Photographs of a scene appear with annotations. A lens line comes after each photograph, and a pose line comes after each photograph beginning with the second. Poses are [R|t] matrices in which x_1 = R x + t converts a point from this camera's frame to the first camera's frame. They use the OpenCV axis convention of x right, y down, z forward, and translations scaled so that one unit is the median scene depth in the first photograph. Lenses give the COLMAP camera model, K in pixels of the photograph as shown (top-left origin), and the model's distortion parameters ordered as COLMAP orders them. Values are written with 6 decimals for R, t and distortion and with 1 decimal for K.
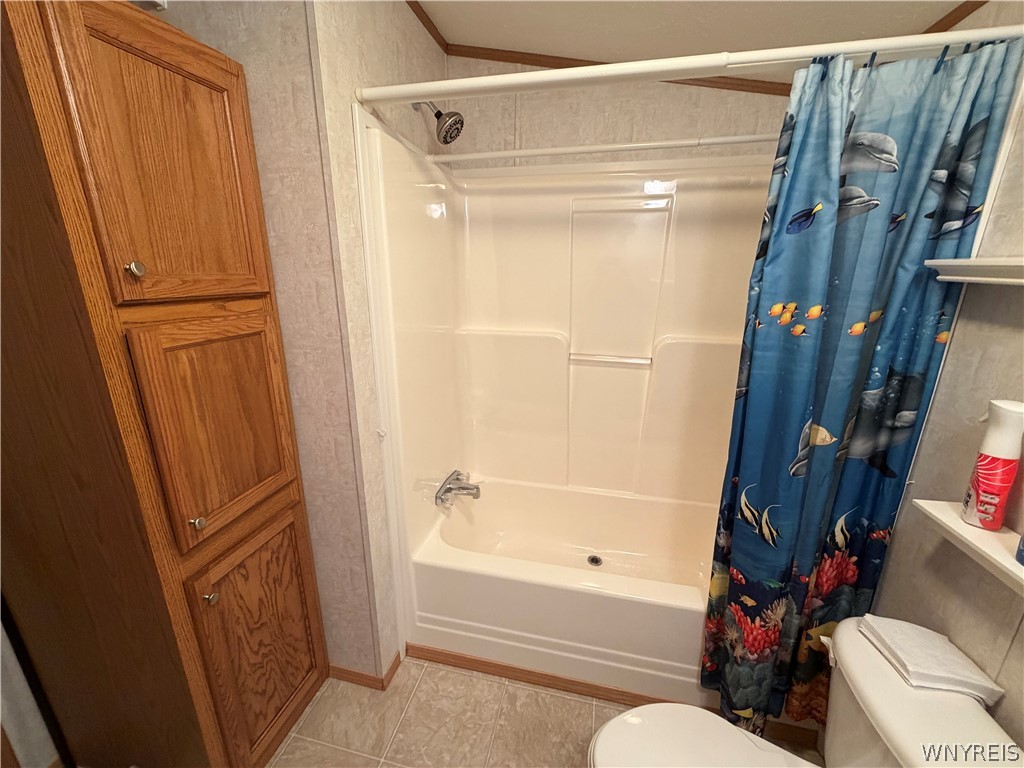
lens RADIAL K [[406.3, 0, 509.8], [0, 406.3, 385.4], [0, 0, 1]] dist [0.000628, -0.000383]
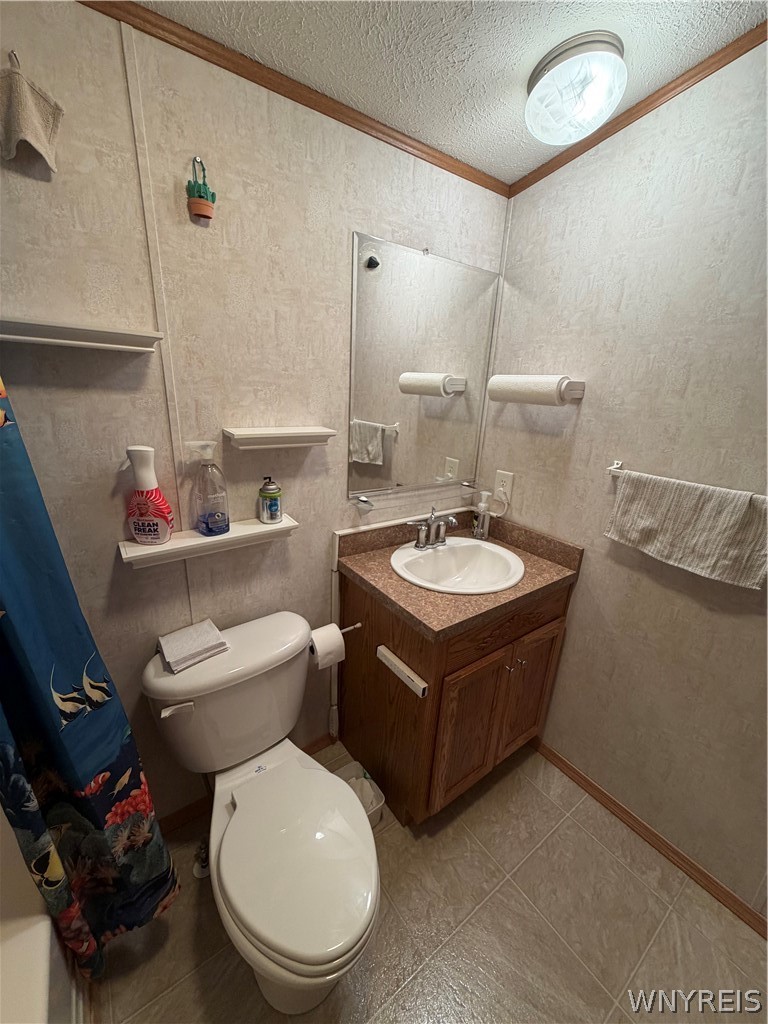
lens RADIAL K [[406.3, 0, 384.0], [0, 406.3, 512.0], [0, 0, 1]] dist [0.000628, -0.000383]
pose [[-0.751155, -0.243499, 0.613575, -0.149916], [0.124361, 0.860641, 0.493793, -0.265902], [-0.648306, 0.447220, -0.616193, 1.160020]]
